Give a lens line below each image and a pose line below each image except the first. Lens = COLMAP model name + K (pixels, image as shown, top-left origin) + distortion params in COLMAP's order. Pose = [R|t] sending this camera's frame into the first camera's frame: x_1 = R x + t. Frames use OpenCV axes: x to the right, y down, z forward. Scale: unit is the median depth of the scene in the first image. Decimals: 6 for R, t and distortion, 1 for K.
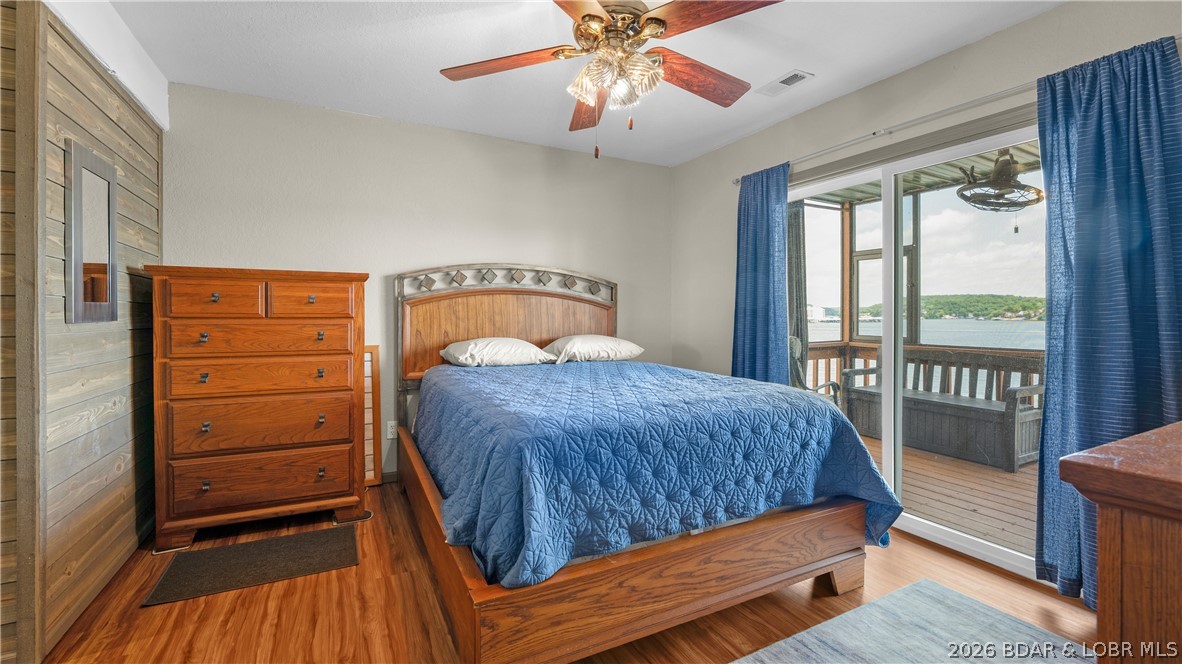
lens RADIAL K [[497.6, 0, 587.3], [0, 497.6, 305.8], [0, 0, 1]] dist [-0.000751, -0.000078]
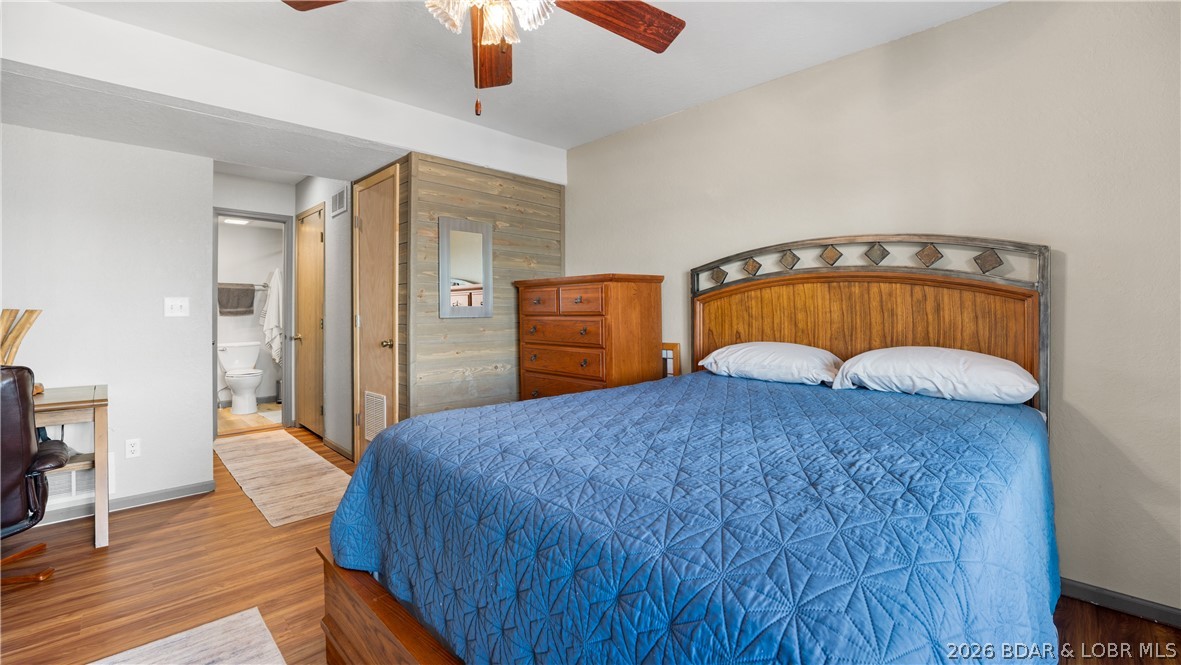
lens RADIAL K [[506.4, 0, 588.4], [0, 506.4, 311.4], [0, 0, 1]] dist [-0.045878, -0.000042]
pose [[0.286336, -0.002316, -0.958127, 0.464603], [0.023209, 0.999720, 0.004519, 0.007844], [0.957848, -0.023531, 0.286309, 0.522656]]
